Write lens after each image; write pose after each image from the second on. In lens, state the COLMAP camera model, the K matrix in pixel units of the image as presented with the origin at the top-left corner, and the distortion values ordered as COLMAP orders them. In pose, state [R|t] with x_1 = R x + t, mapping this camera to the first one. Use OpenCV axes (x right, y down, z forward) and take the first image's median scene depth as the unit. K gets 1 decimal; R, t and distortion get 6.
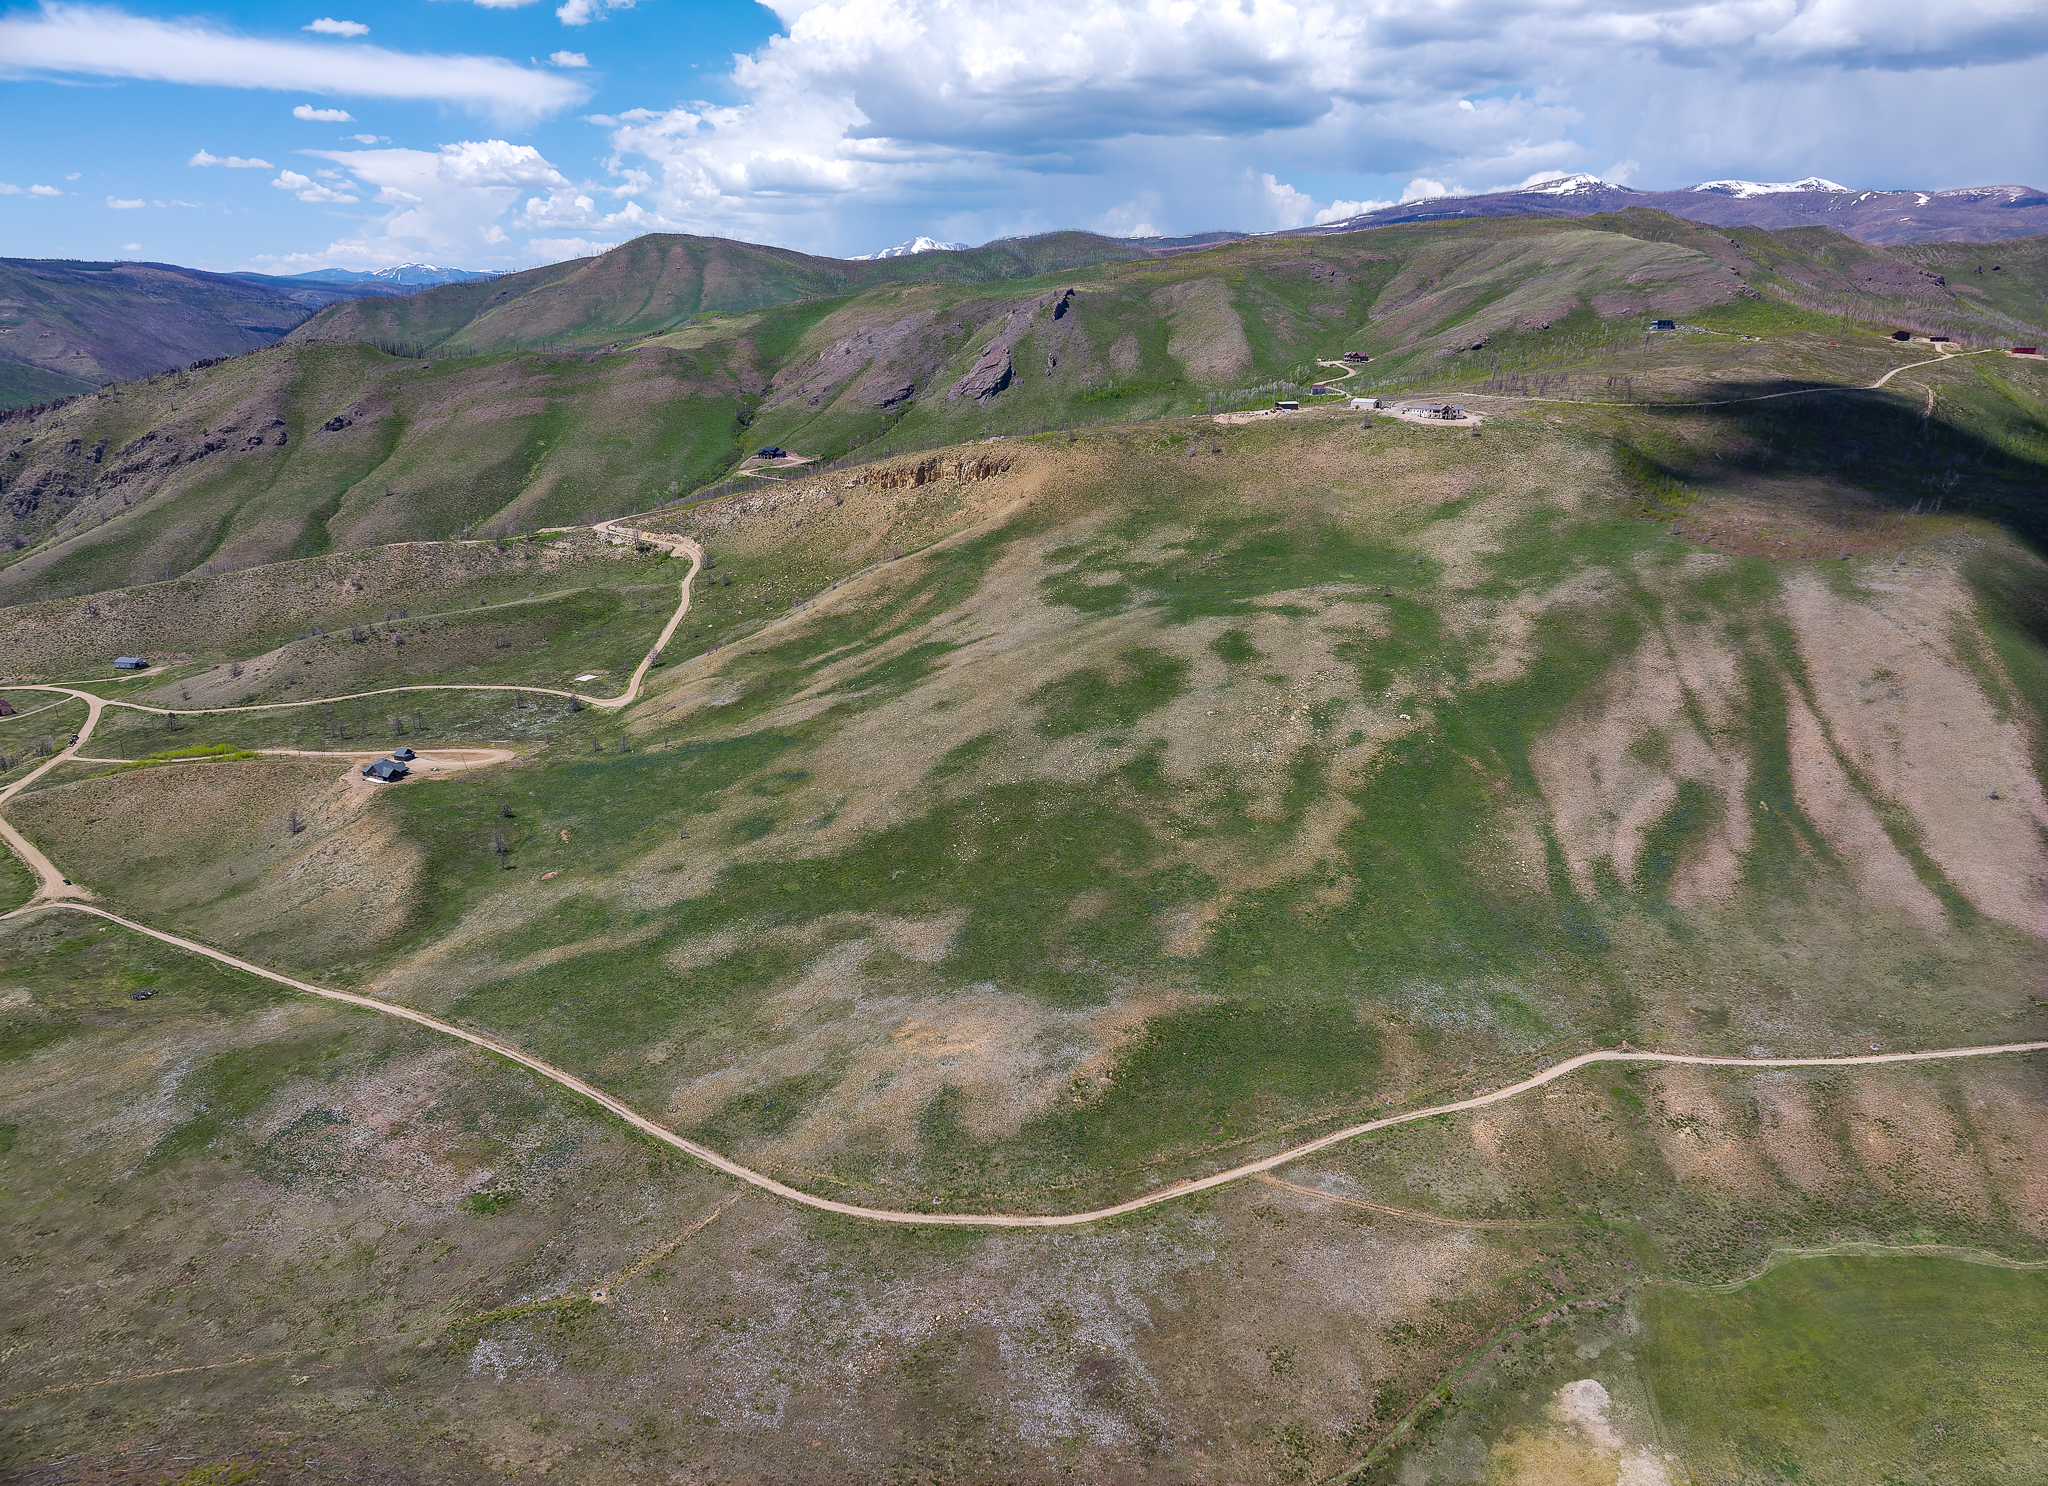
lens RADIAL K [[1352.3, 0, 1026.8], [0, 1352.3, 737.0], [0, 0, 1]] dist [-0.003580, 0.004478]
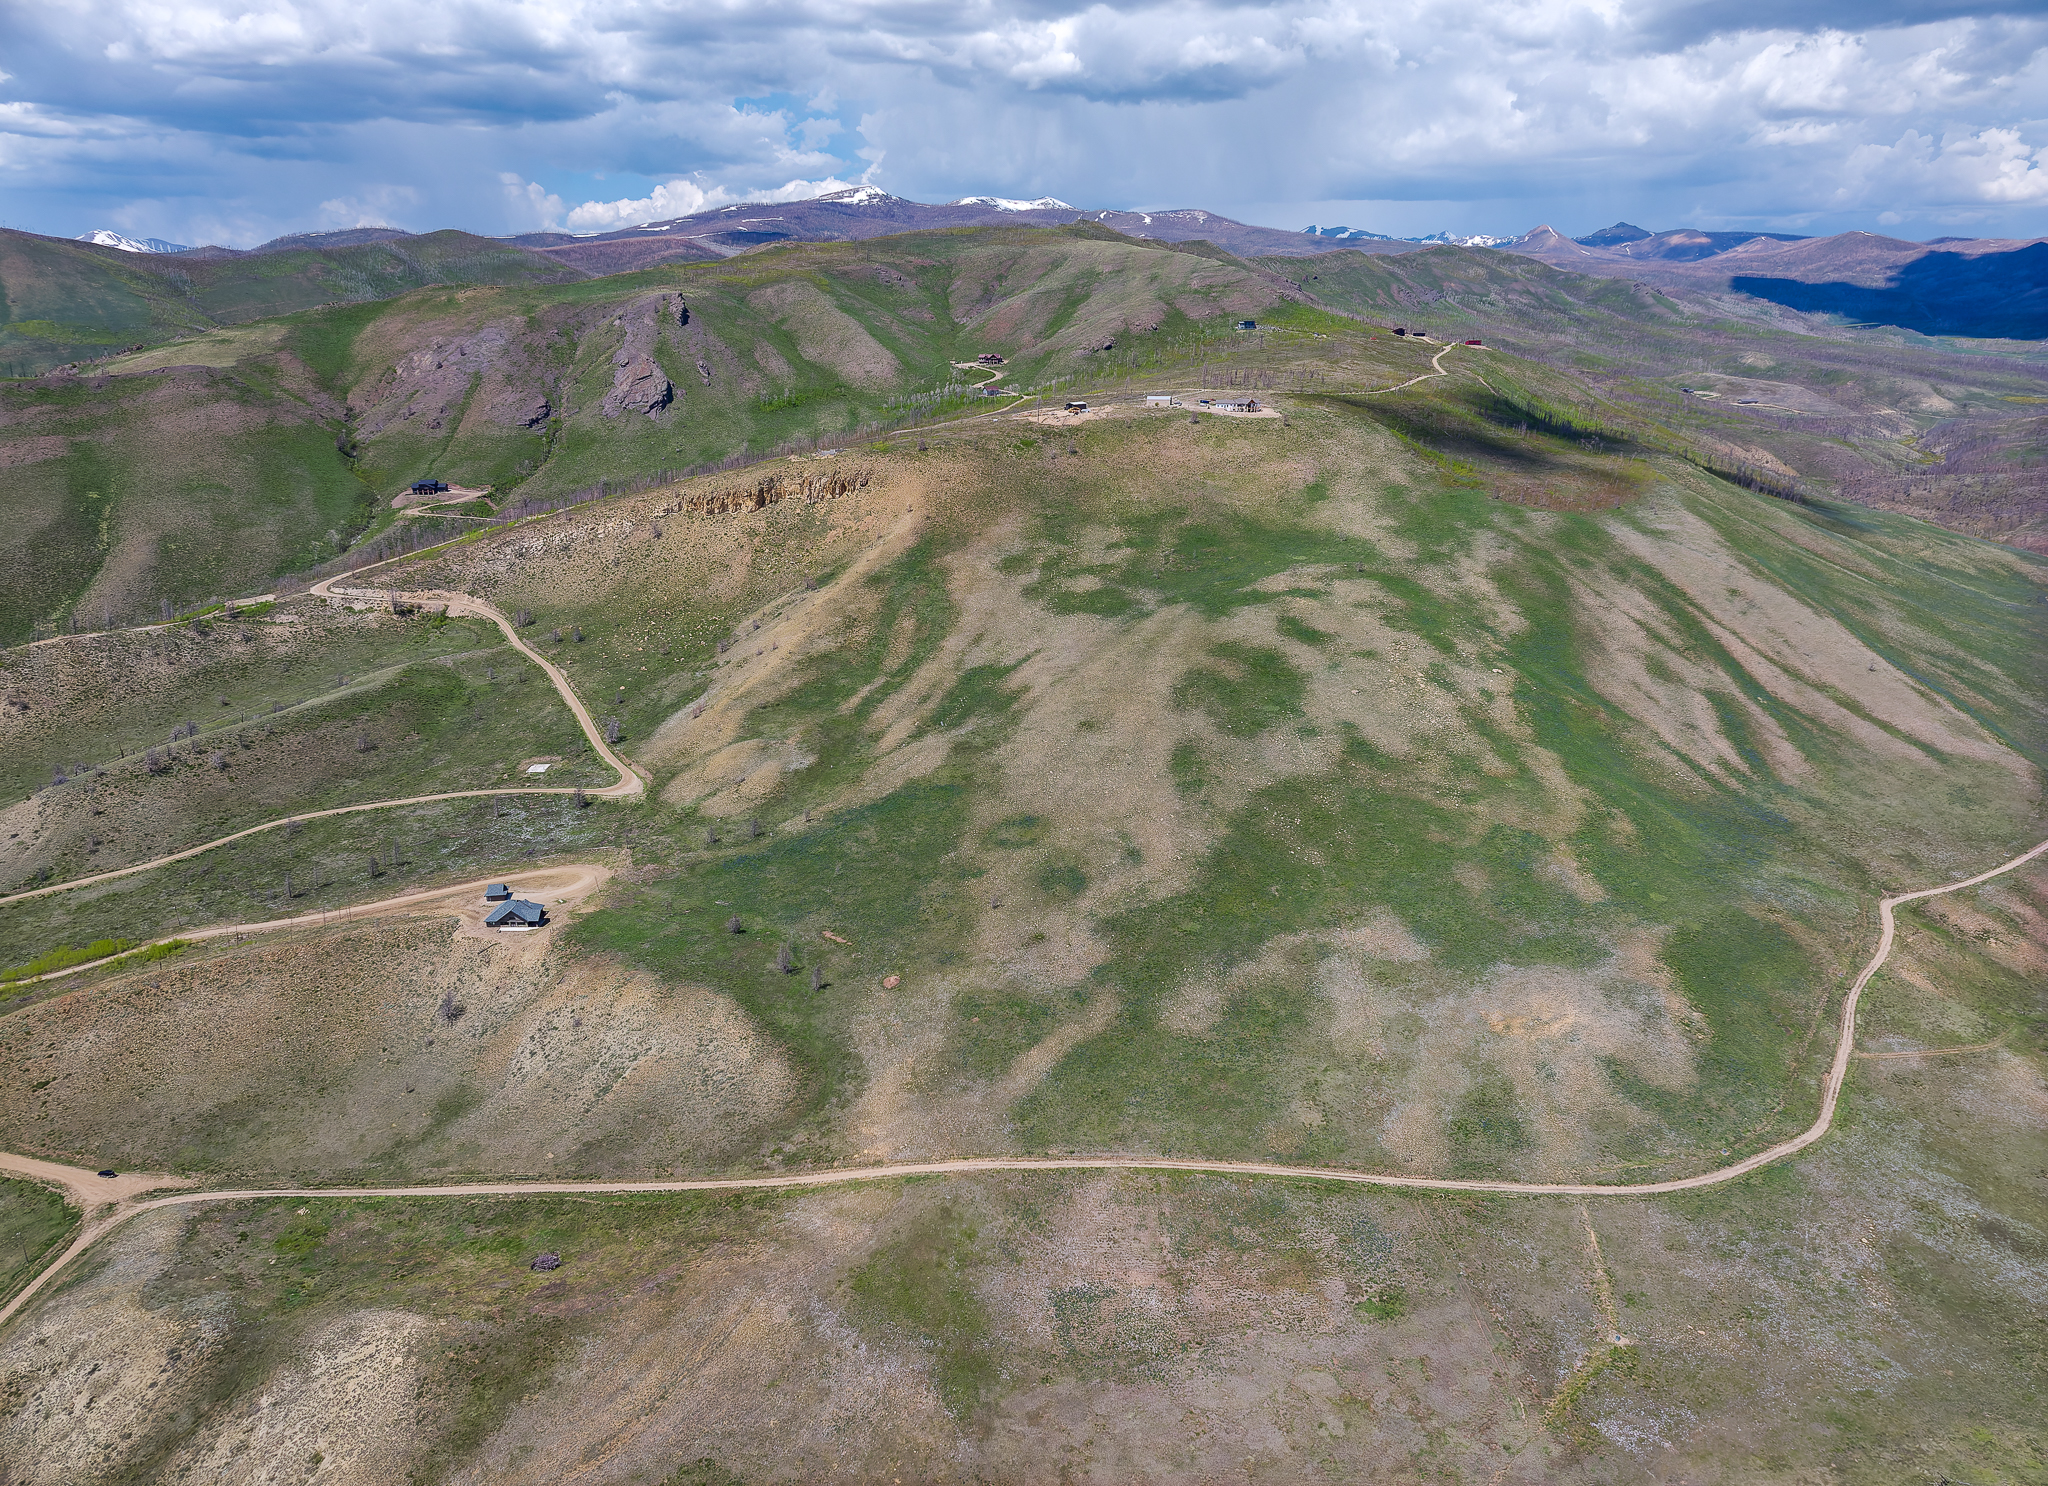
lens RADIAL K [[1358.4, 0, 1026.7], [0, 1358.4, 723.9], [0, 0, 1]] dist [-0.003199, -0.000398]
pose [[0.870747, -0.148412, 0.468799, -0.552527], [0.154292, 0.987681, 0.026097, -0.056368], [-0.466897, 0.049608, 0.882919, 0.167001]]
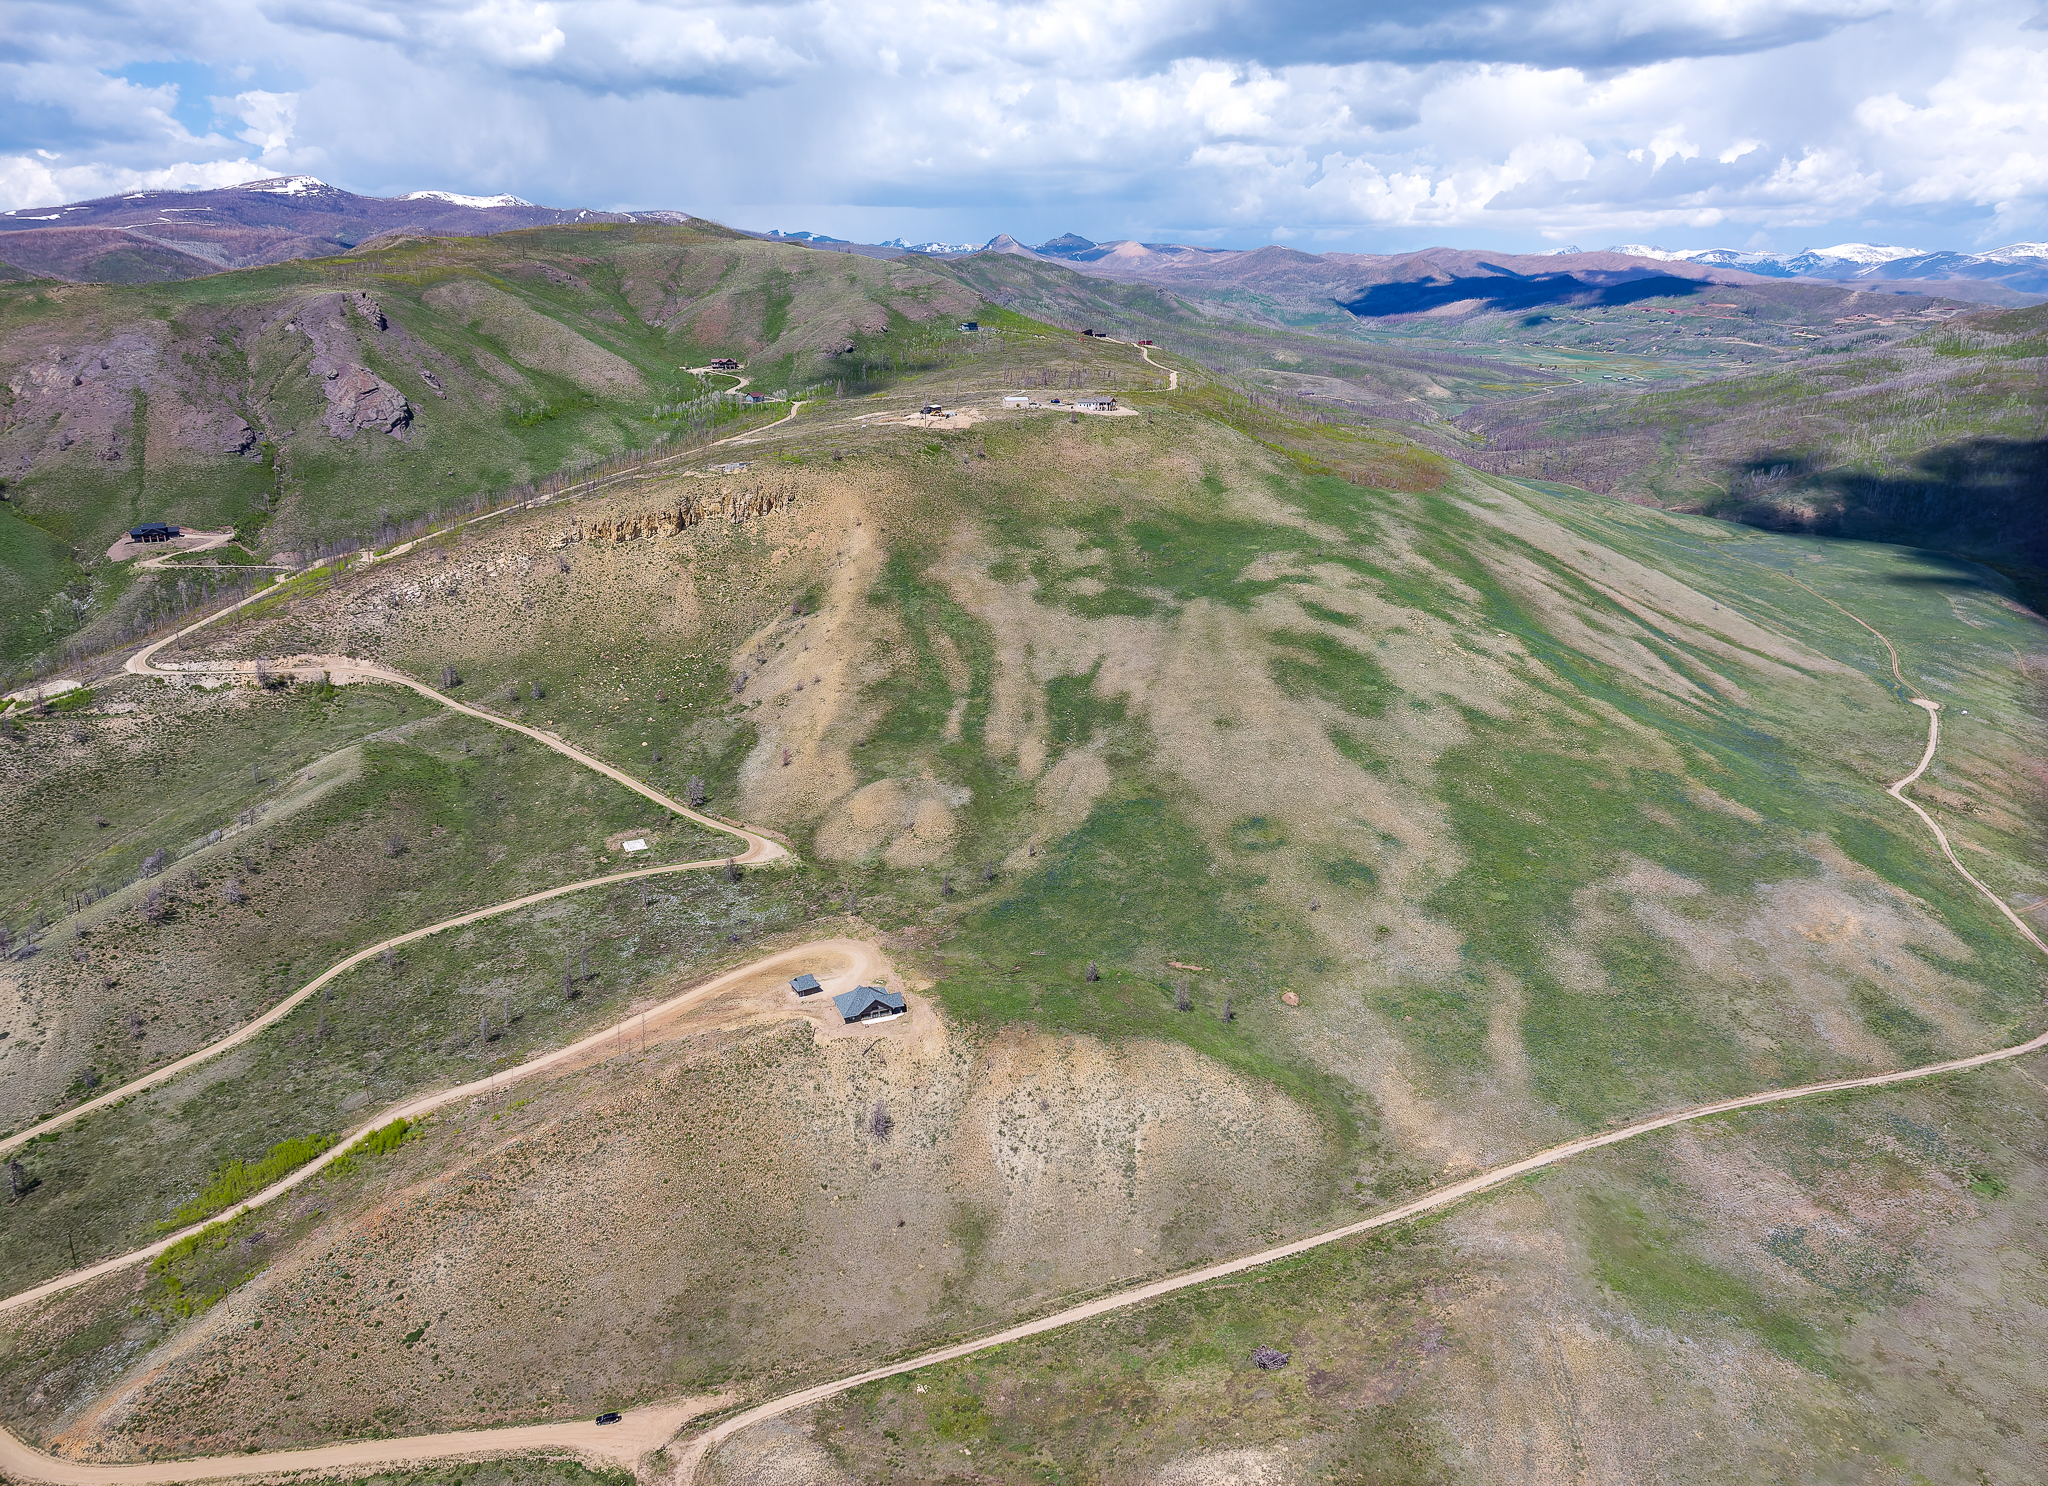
lens RADIAL K [[1352.3, 0, 1026.8], [0, 1352.3, 737.0], [0, 0, 1]] dist [-0.003580, 0.004478]
pose [[0.623004, -0.239305, 0.744714, -0.868125], [0.243290, 0.964113, 0.106278, -0.150408], [-0.743422, 0.114970, 0.658867, 0.471120]]
